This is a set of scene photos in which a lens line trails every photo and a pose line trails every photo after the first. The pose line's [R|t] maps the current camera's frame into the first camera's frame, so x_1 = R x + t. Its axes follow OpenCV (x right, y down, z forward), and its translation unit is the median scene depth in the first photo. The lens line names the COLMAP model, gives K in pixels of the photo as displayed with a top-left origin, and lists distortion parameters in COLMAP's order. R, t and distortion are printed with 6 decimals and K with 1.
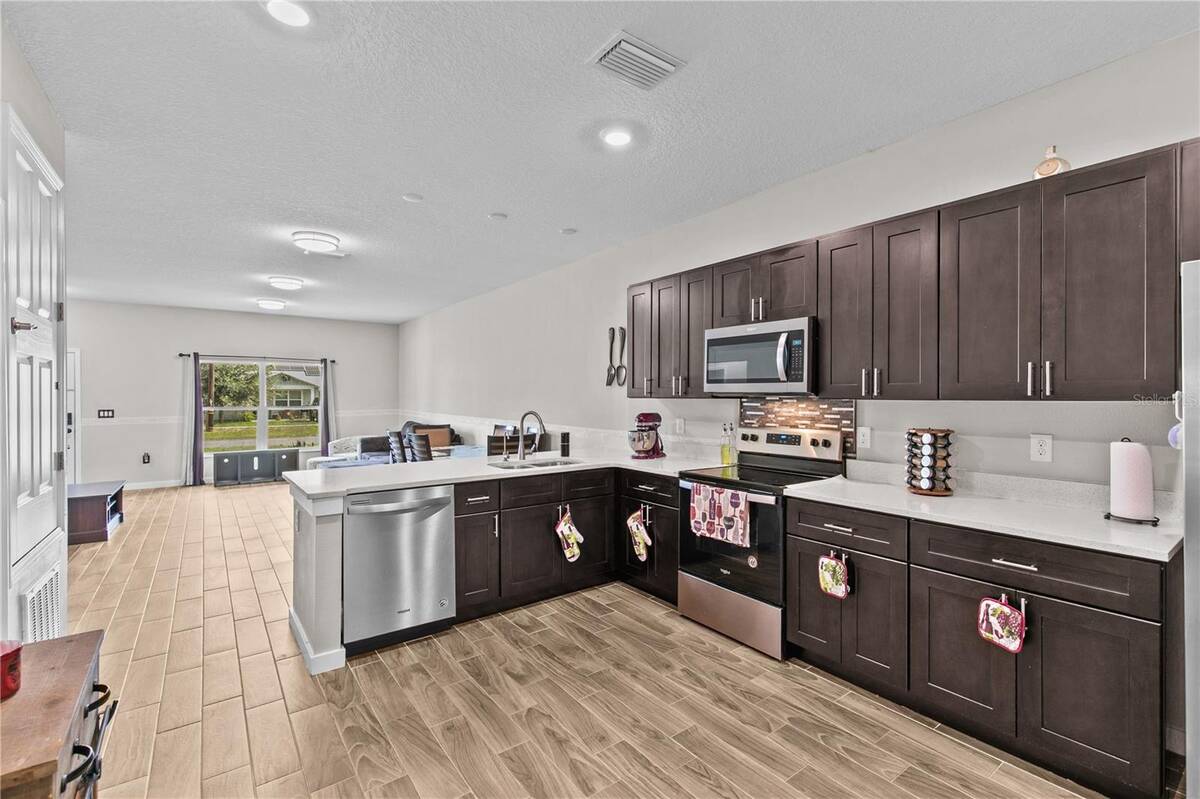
lens RADIAL K [[539.2, 0, 603.1], [0, 539.2, 399.2], [0, 0, 1]] dist [0.007259, -0.000824]
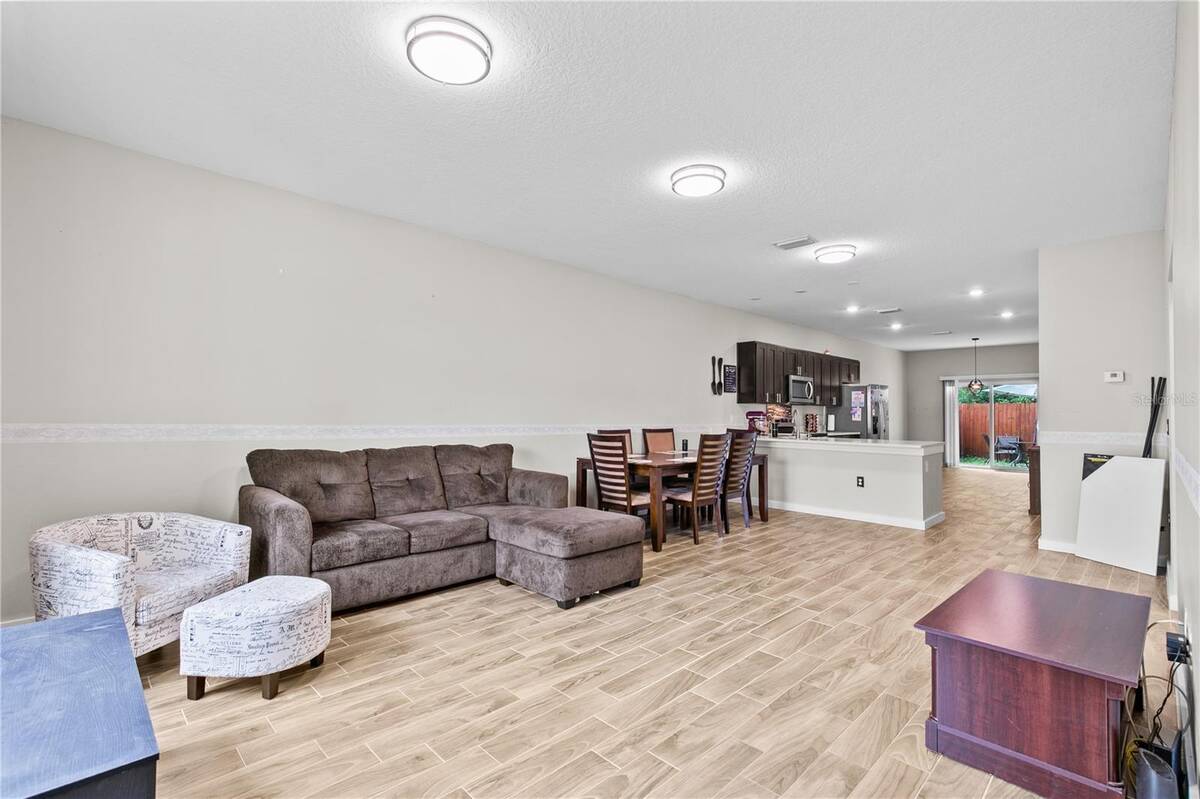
lens RADIAL K [[539.4, 0, 603.9], [0, 539.4, 394.2], [0, 0, 1]] dist [0.002640, -0.000034]
pose [[-0.142122, 0.027571, 0.989465, -2.285443], [-0.004747, 0.999582, -0.028535, 0.028418], [-0.989838, -0.008752, -0.141932, 2.419777]]
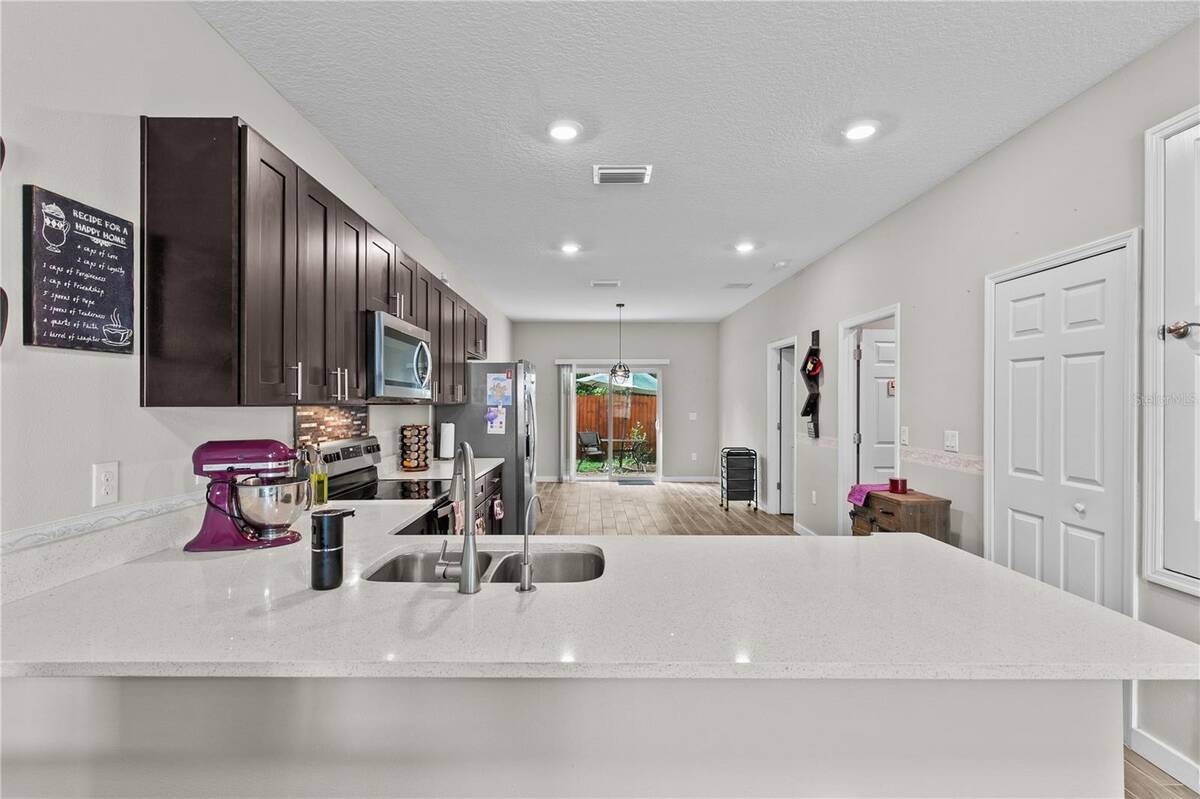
lens RADIAL K [[548.3, 0, 597.9], [0, 548.3, 401.4], [0, 0, 1]] dist [-0.000185, -0.000333]
pose [[-0.810403, -0.002060, 0.585869, -0.541746], [-0.000980, 0.999997, 0.002161, -0.009699], [-0.585871, 0.001177, -0.810403, 1.612086]]
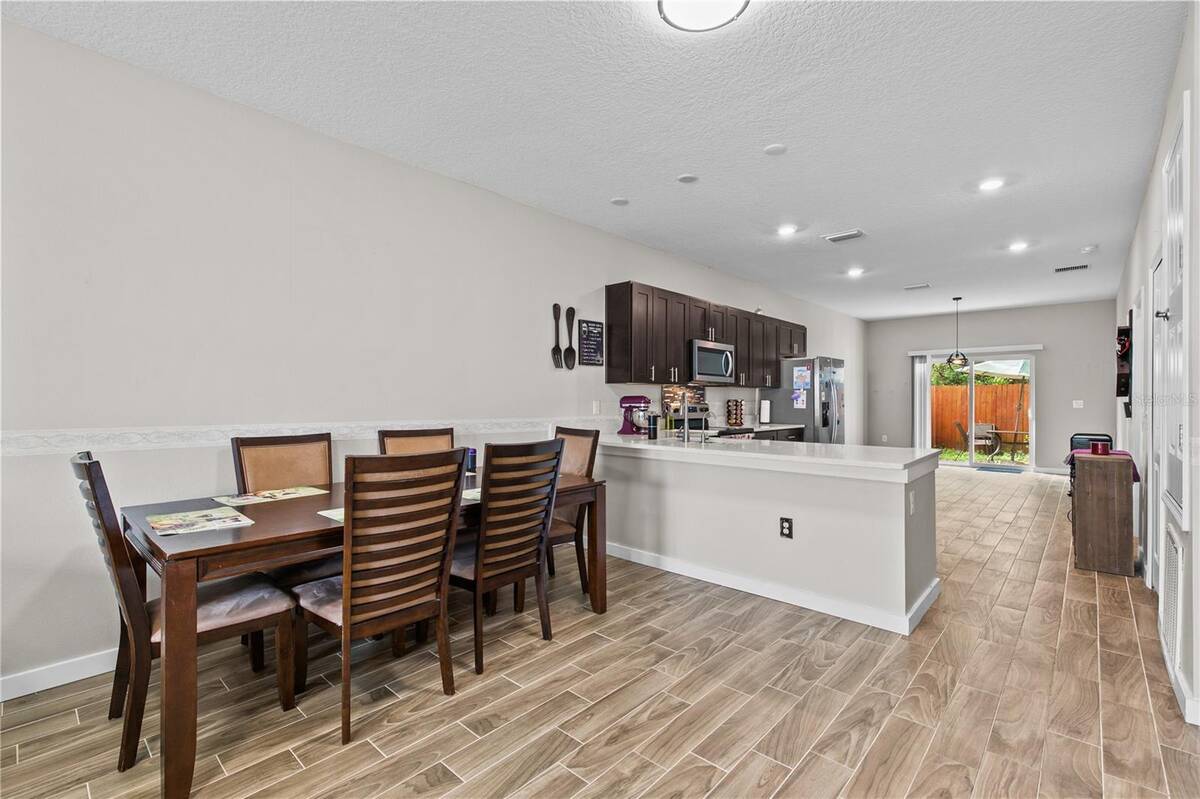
lens RADIAL K [[533.9, 0, 606.7], [0, 533.9, 394.5], [0, 0, 1]] dist [0.008143, -0.000114]
pose [[-0.202419, 0.005168, 0.979285, -1.390400], [0.002735, 0.999985, -0.004712, 0.036621], [-0.979295, 0.001725, -0.202430, 1.751198]]
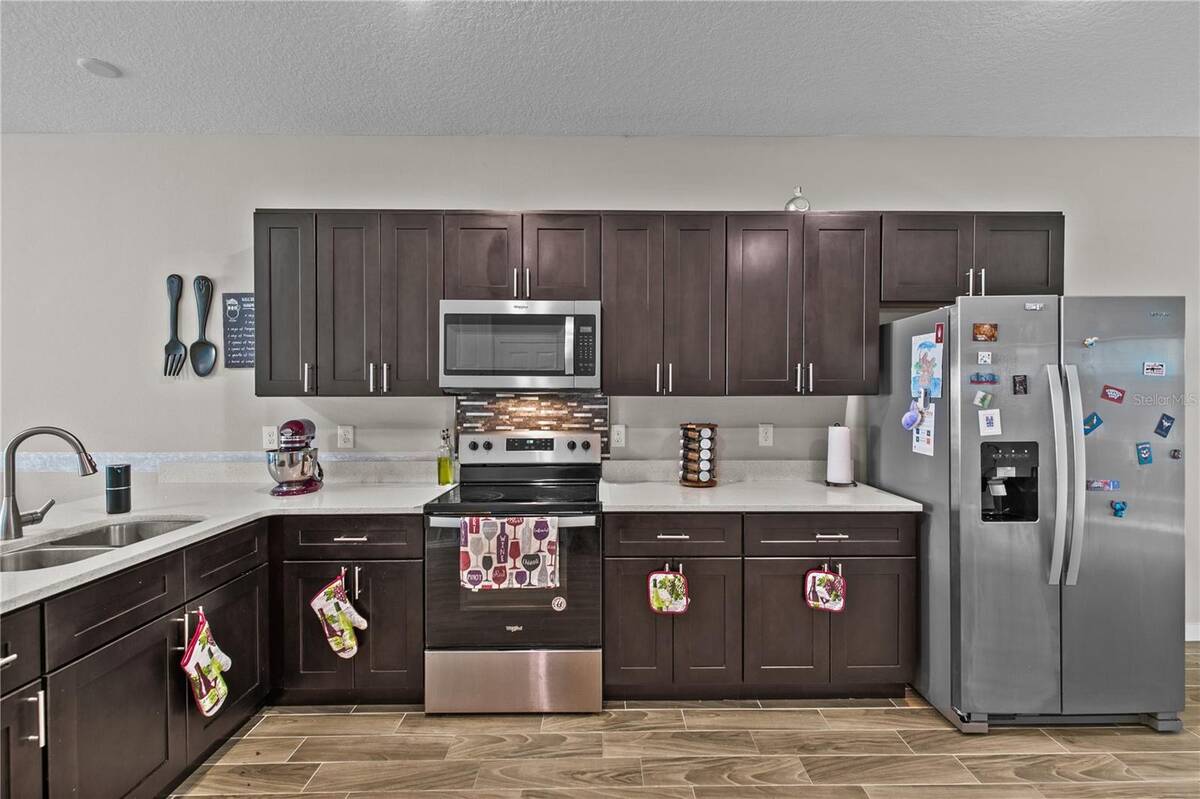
lens RADIAL K [[539.2, 0, 603.1], [0, 539.2, 399.2], [0, 0, 1]] dist [0.007259, -0.000824]
pose [[0.582533, -0.011934, 0.812719, -0.301590], [0.006639, 0.999929, 0.009924, -0.003464], [-0.812780, -0.000385, 0.582571, 0.462036]]
